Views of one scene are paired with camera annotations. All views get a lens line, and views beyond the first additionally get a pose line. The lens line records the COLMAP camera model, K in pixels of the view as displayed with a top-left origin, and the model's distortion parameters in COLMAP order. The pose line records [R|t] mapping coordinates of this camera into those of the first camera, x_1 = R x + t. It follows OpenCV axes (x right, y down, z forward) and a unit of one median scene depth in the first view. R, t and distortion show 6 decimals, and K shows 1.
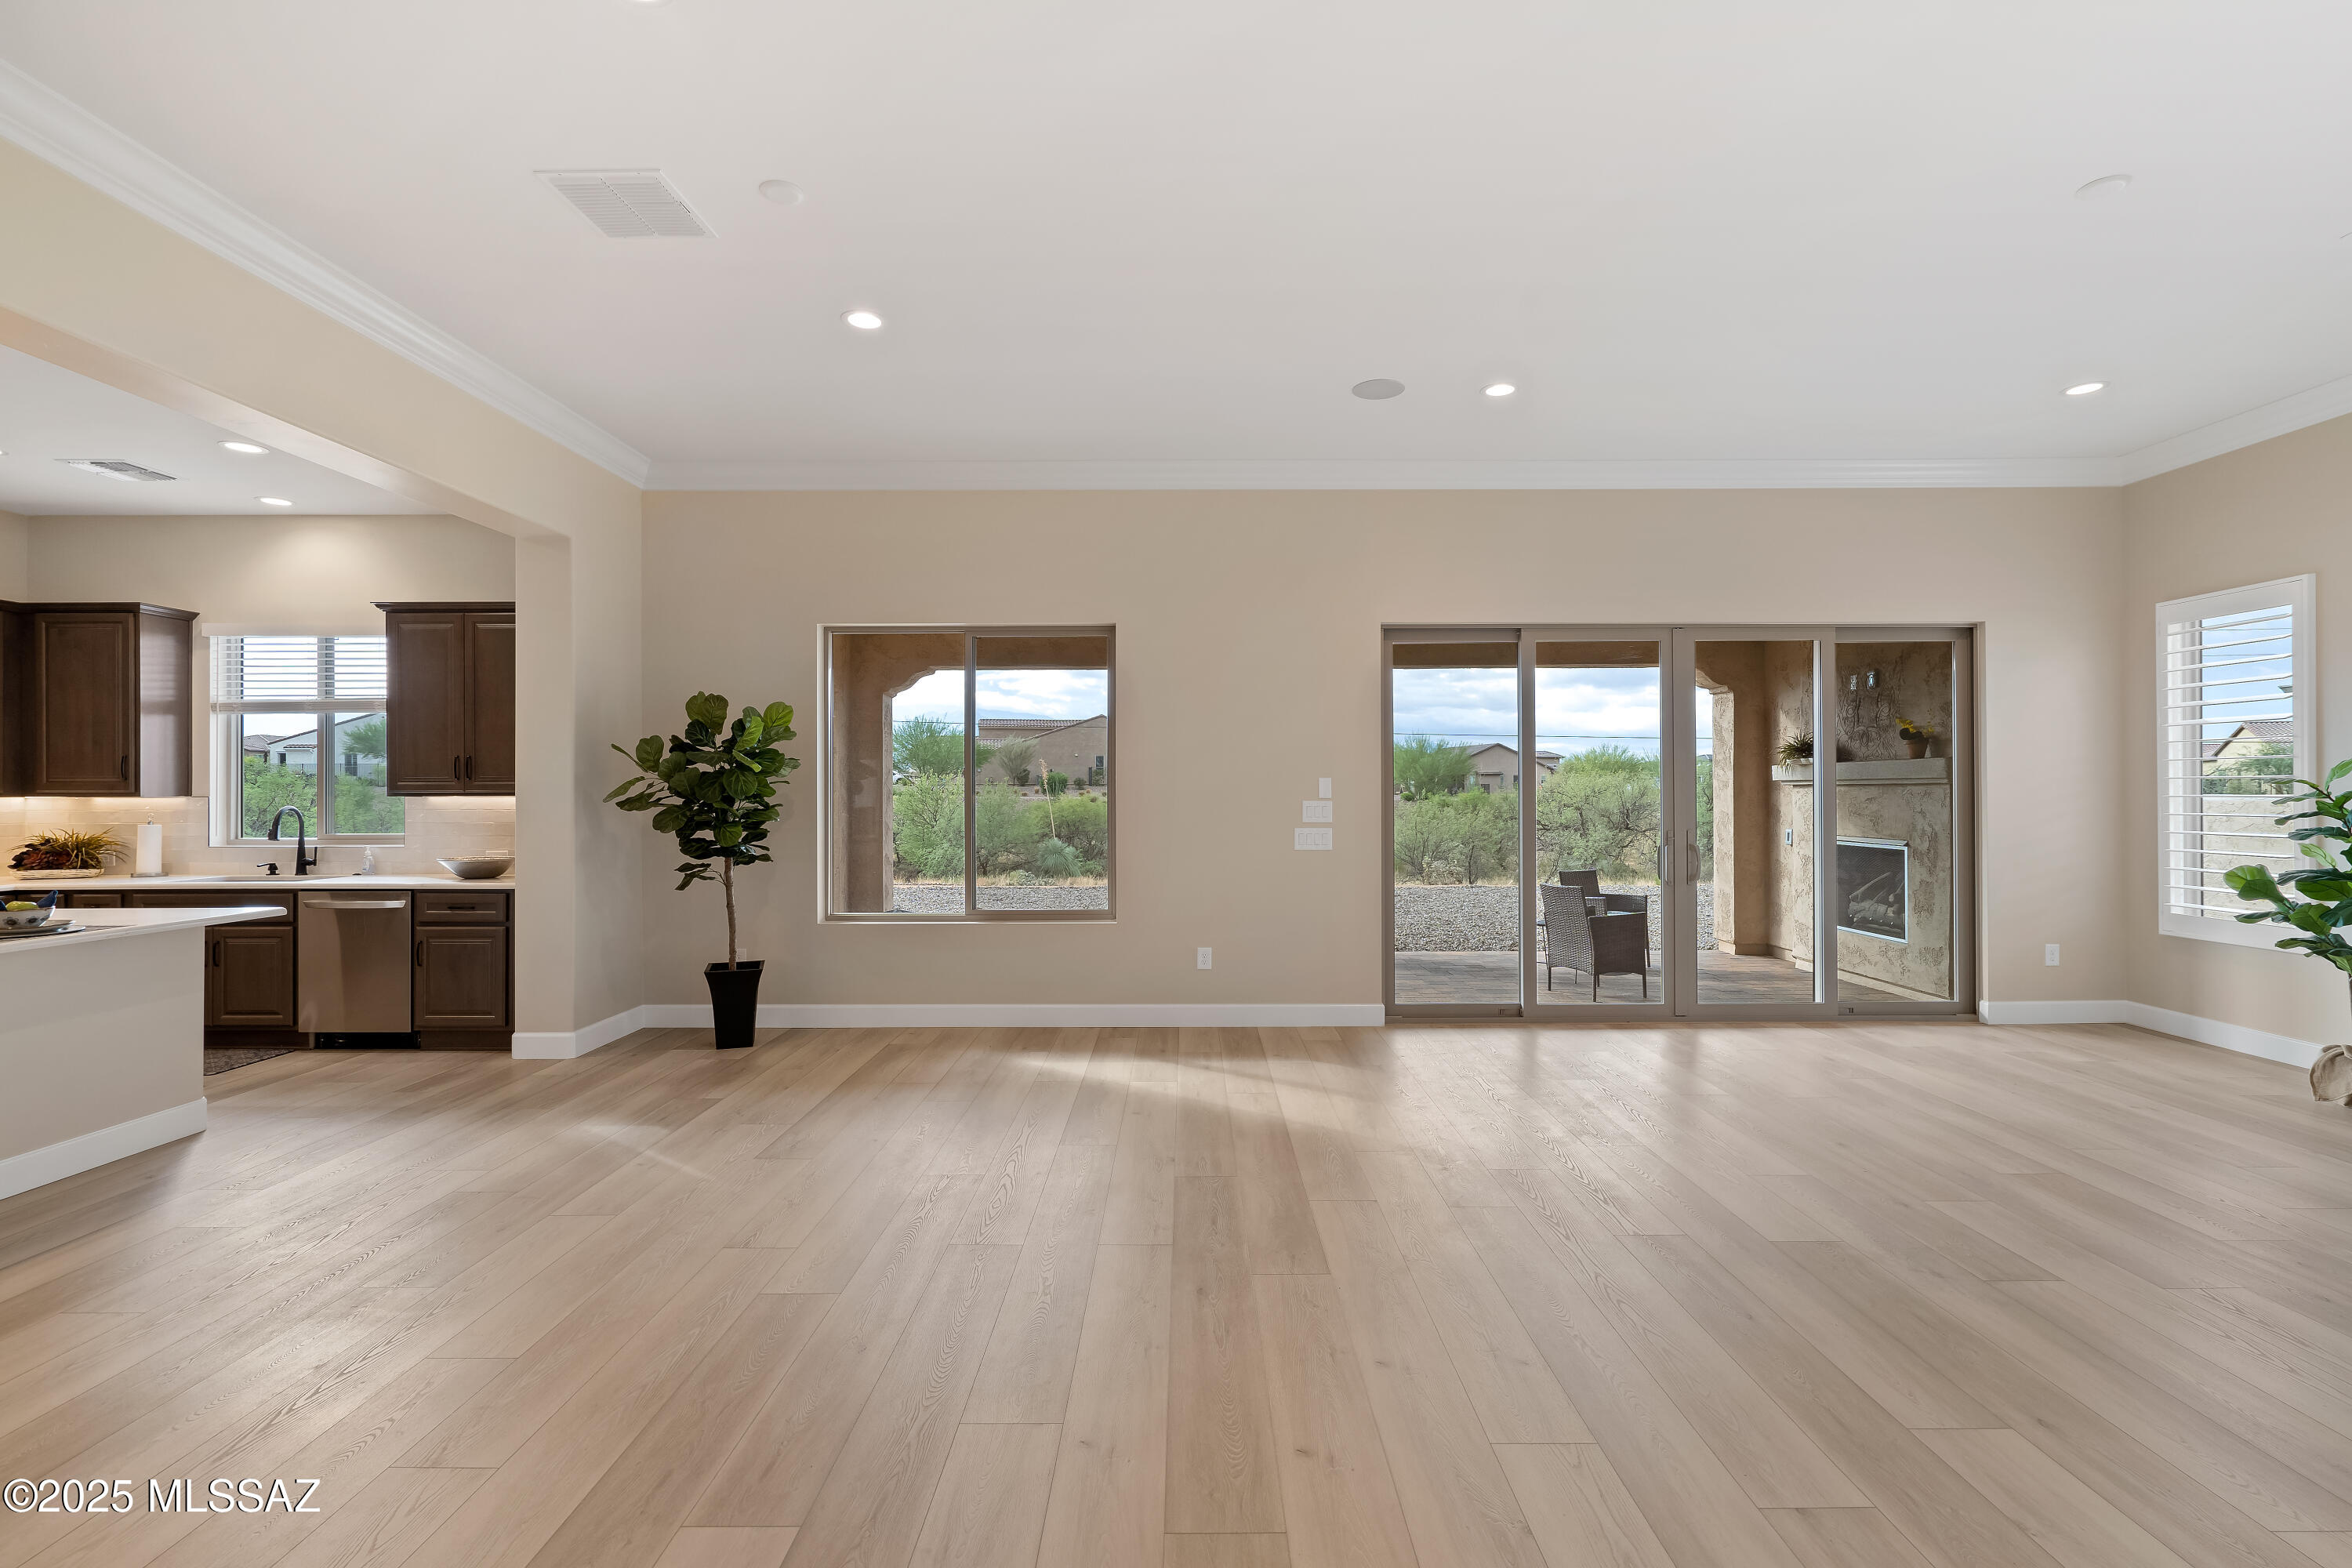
lens RADIAL K [[1057.0, 0, 1176.0], [0, 1057.0, 784.0], [0, 0, 1]] dist [-0.000592, -0.000068]
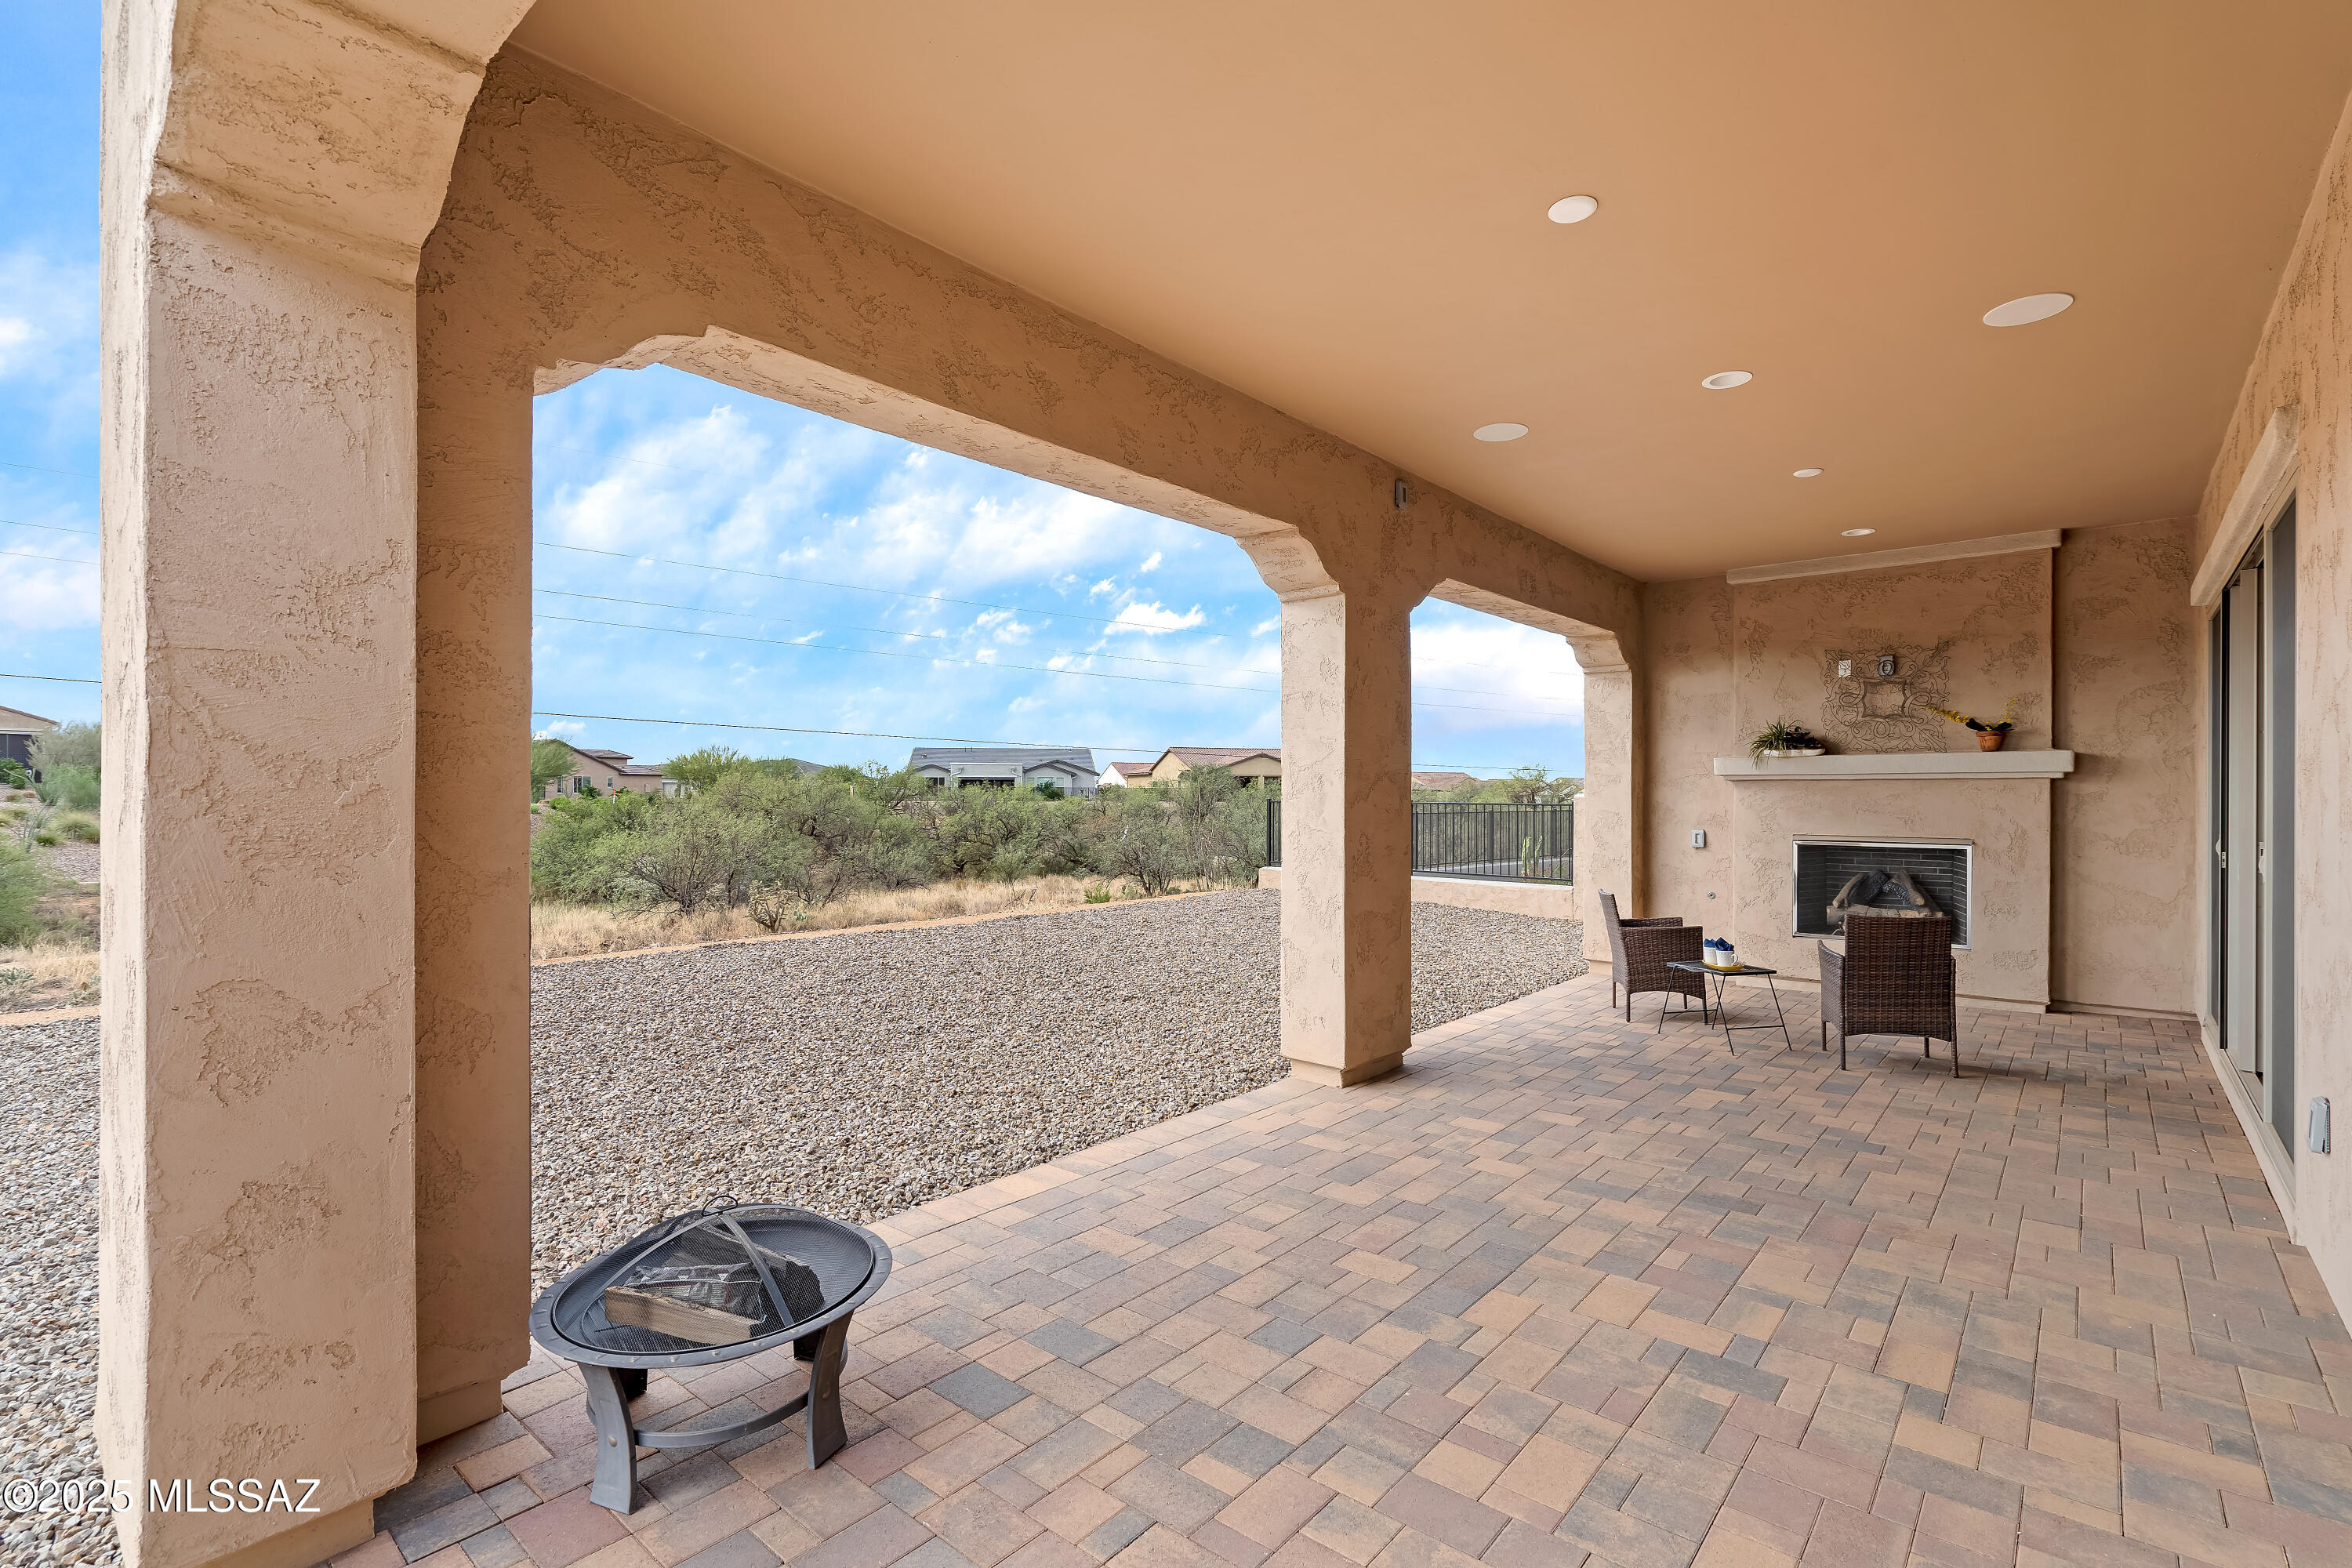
lens RADIAL K [[1100.1, 0, 1178.7], [0, 1100.1, 806.1], [0, 0, 1]] dist [-0.001024, -0.000144]
pose [[0.639891, -0.002963, 0.768460, -0.608756], [-0.009479, 0.999886, 0.011749, 0.023268], [-0.768407, -0.014802, 0.639790, 1.089794]]
